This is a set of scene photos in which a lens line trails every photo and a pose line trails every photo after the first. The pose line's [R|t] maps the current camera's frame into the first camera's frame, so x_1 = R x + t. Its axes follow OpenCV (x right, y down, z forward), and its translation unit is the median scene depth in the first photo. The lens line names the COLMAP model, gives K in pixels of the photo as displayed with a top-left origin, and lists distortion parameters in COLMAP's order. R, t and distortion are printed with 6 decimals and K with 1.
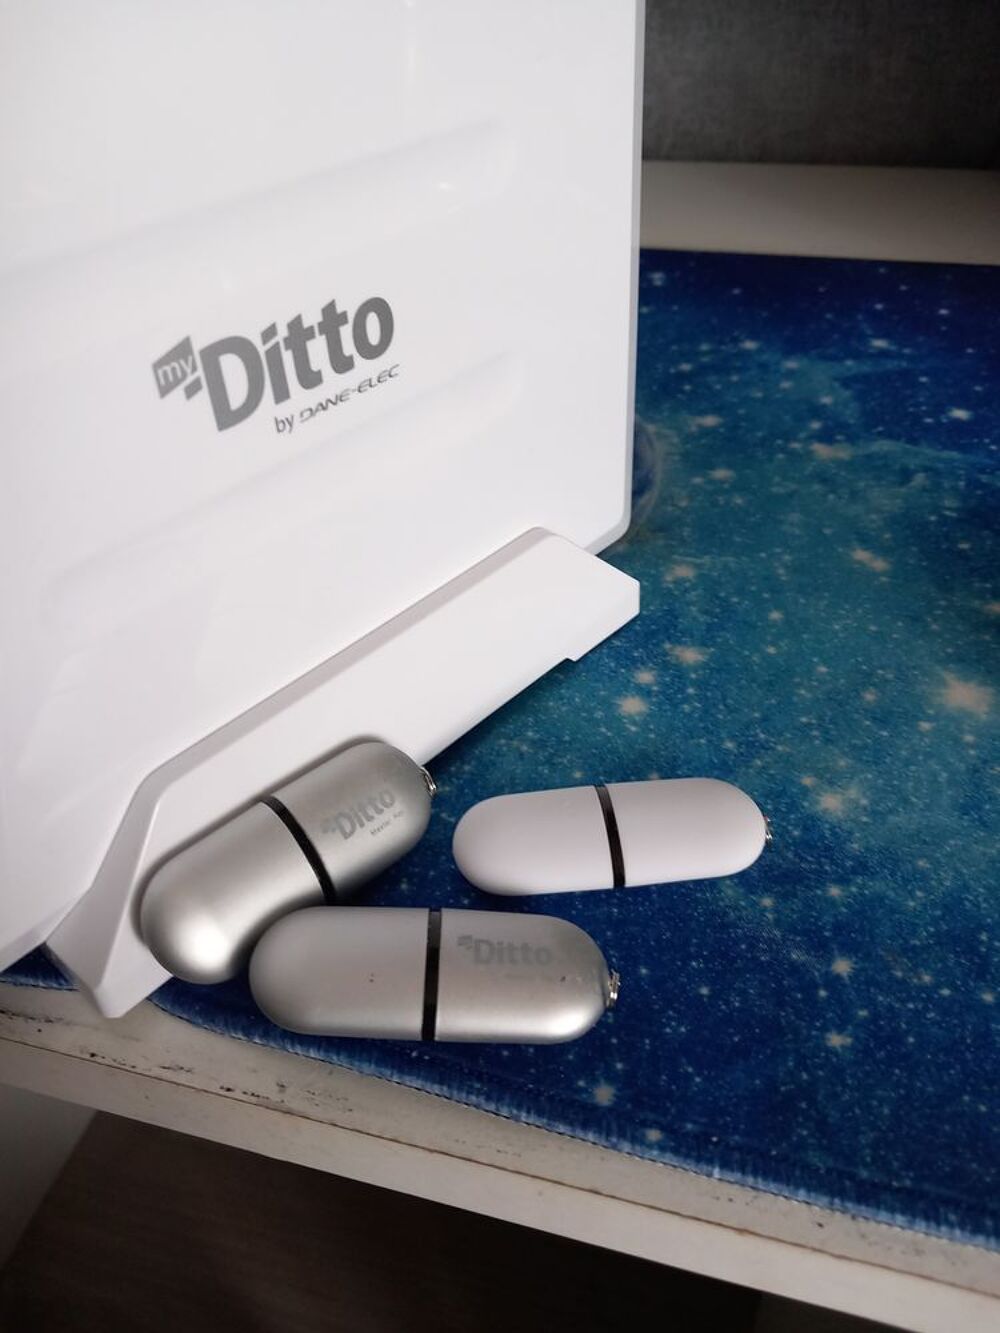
lens RADIAL K [[1076.8, 0, 502.7], [0, 1076.8, 673.8], [0, 0, 1]] dist [0.074307, -0.181461]
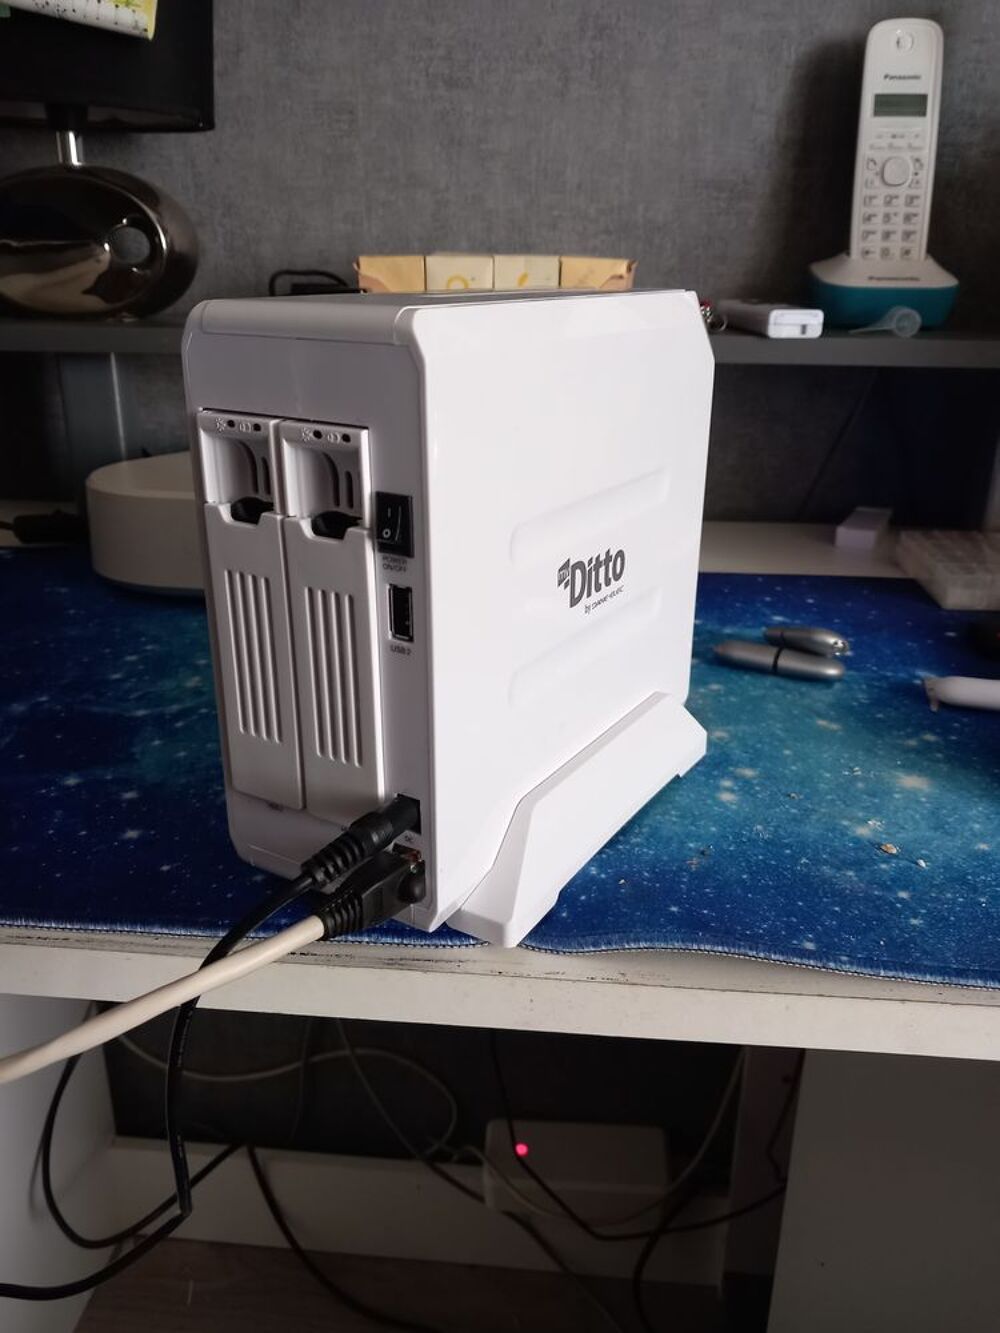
lens RADIAL K [[1076.8, 0, 502.7], [0, 1076.8, 673.8], [0, 0, 1]] dist [0.074307, -0.181461]
pose [[0.979991, -0.011916, 0.198687, -0.549330], [0.073342, 0.949589, -0.304797, 0.335792], [-0.185039, 0.313270, 0.931463, -0.529214]]
